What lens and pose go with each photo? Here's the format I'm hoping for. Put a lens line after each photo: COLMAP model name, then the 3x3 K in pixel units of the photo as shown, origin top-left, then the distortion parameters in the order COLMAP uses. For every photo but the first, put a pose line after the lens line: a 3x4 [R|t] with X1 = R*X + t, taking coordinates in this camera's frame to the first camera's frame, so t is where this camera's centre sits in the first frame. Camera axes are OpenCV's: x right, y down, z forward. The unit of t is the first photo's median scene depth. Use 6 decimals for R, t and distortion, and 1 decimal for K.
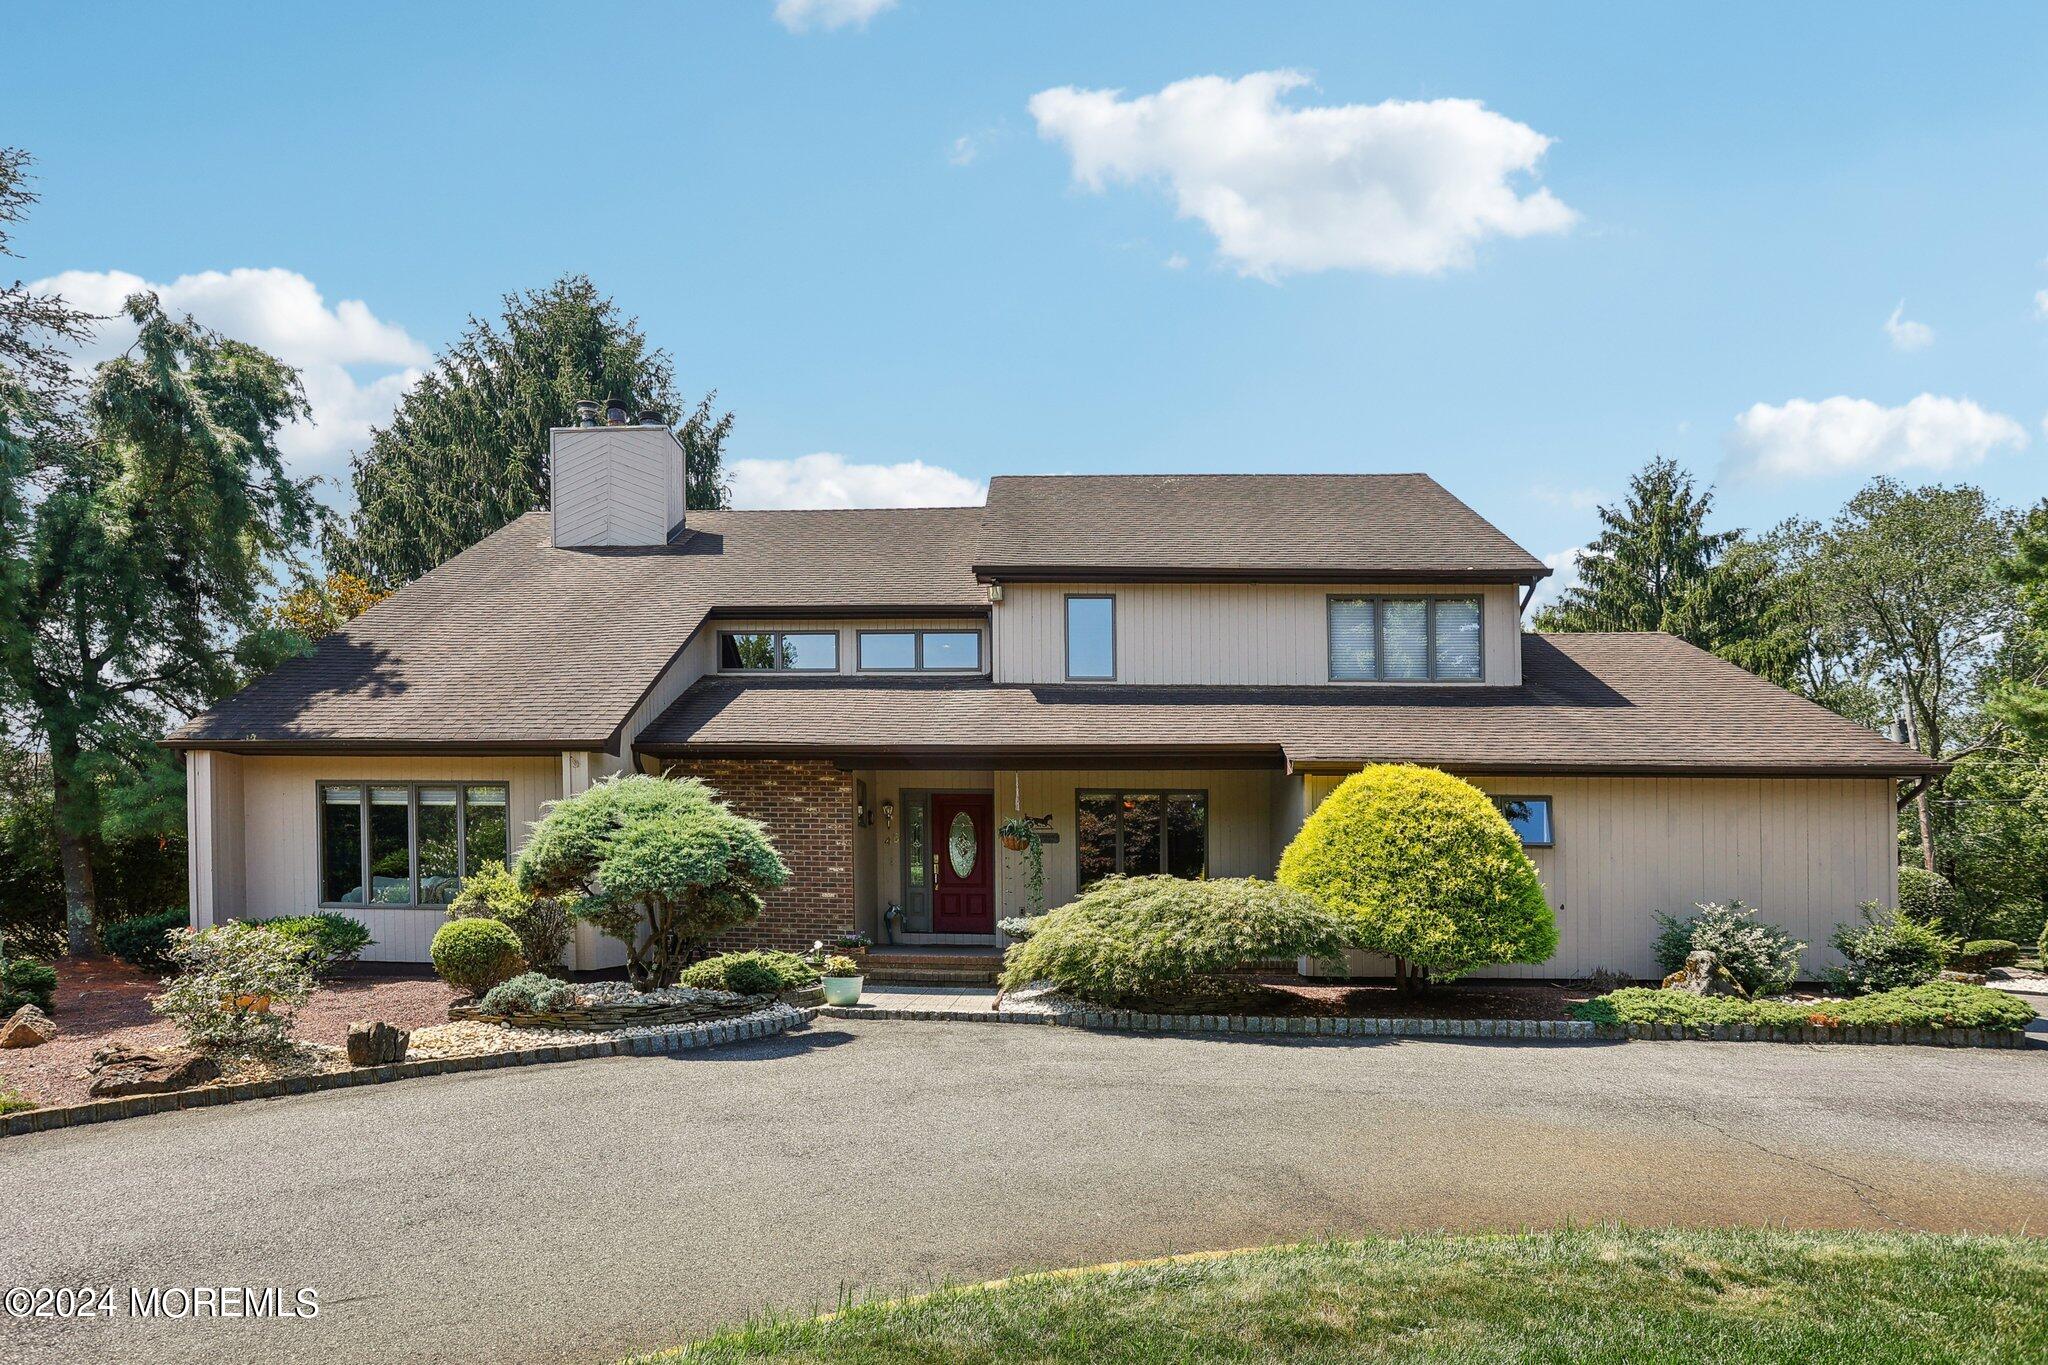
lens RADIAL K [[1120.4, 0, 932.8], [0, 1120.4, 810.6], [0, 0, 1]] dist [-0.067232, 0.032579]
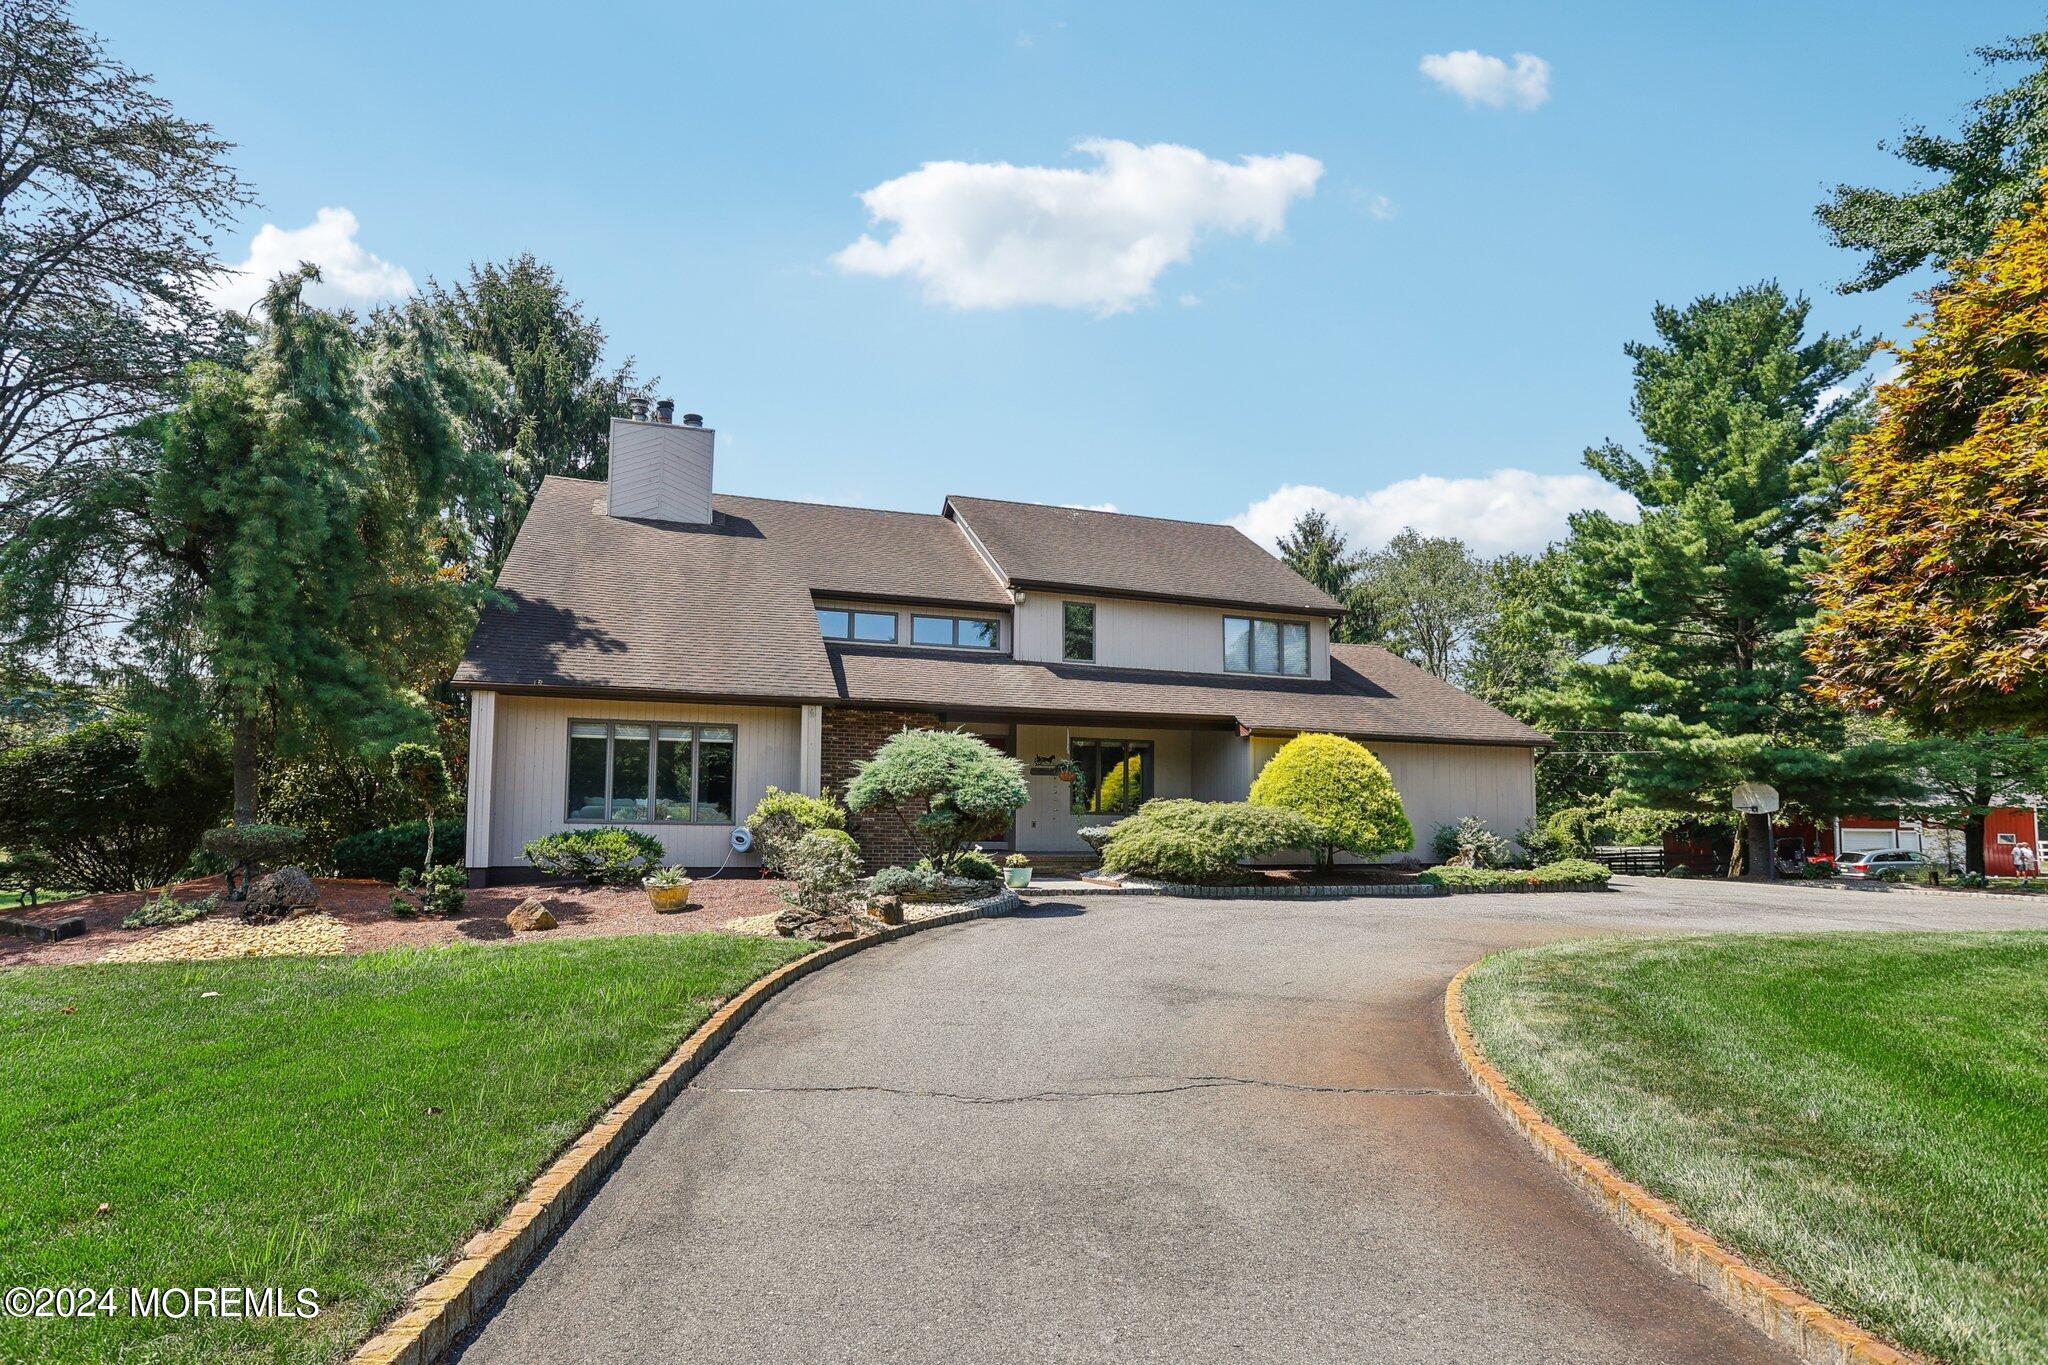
lens RADIAL K [[1050.0, 0, 987.2], [0, 1050.0, 672.2], [0, 0, 1]] dist [-0.056728, 0.026379]
pose [[0.926219, 0.050447, 0.373594, -0.599932], [-0.027011, 0.997340, -0.067704, -0.013155], [-0.376016, 0.052618, 0.925118, -0.250325]]
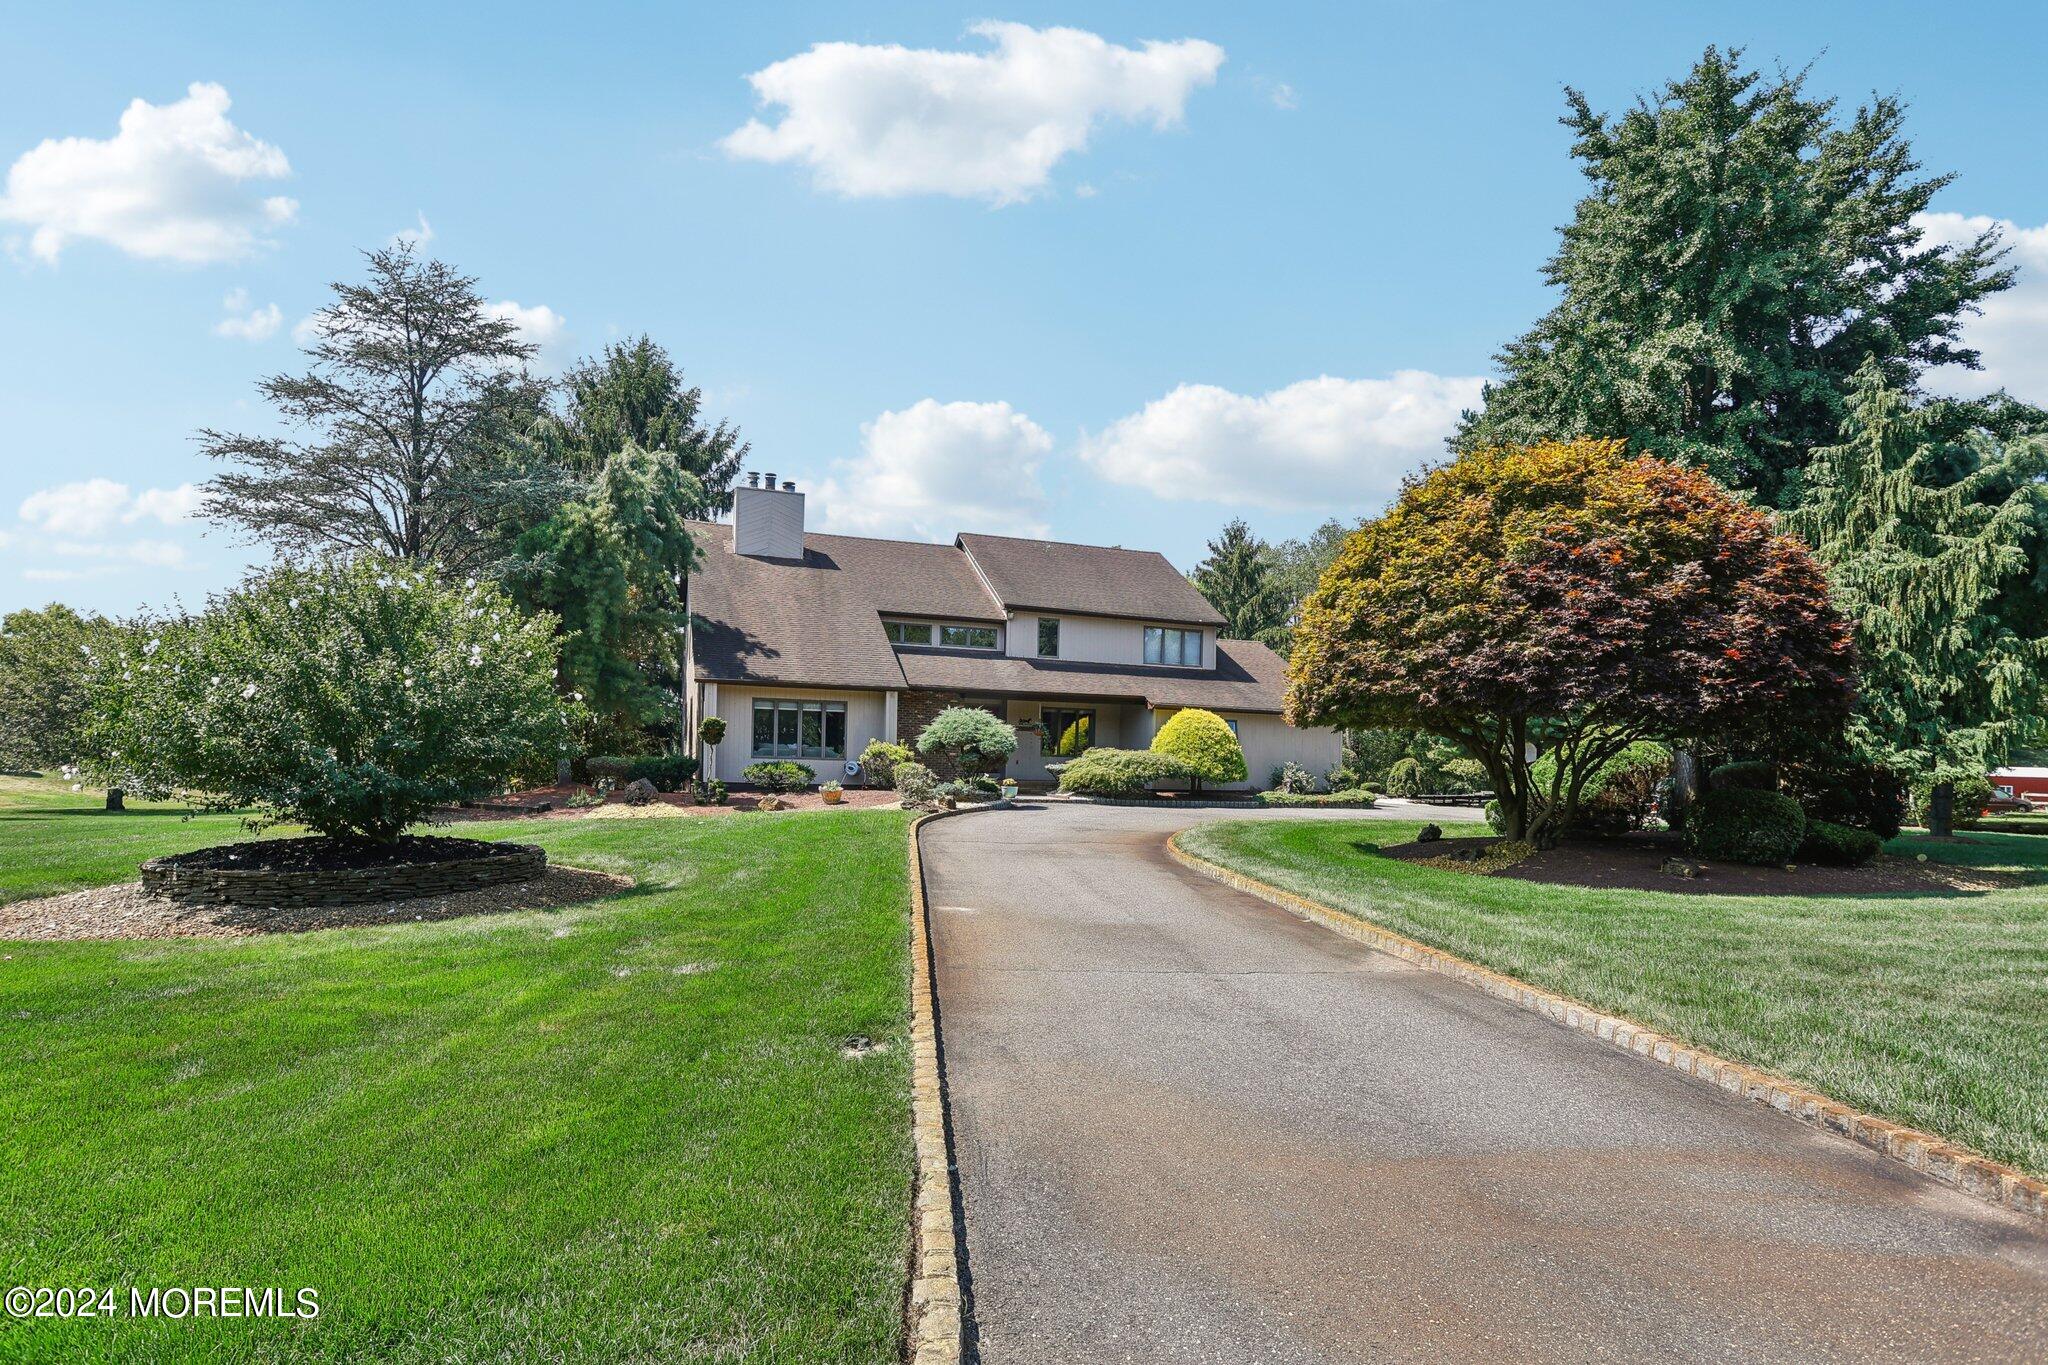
lens RADIAL K [[1050.0, 0, 987.2], [0, 1050.0, 672.2], [0, 0, 1]] dist [-0.056728, 0.026379]
pose [[0.914990, 0.043600, 0.401114, -1.015957], [-0.041786, 0.999038, -0.013274, -0.072024], [-0.401307, -0.004615, 0.915932, -1.072975]]
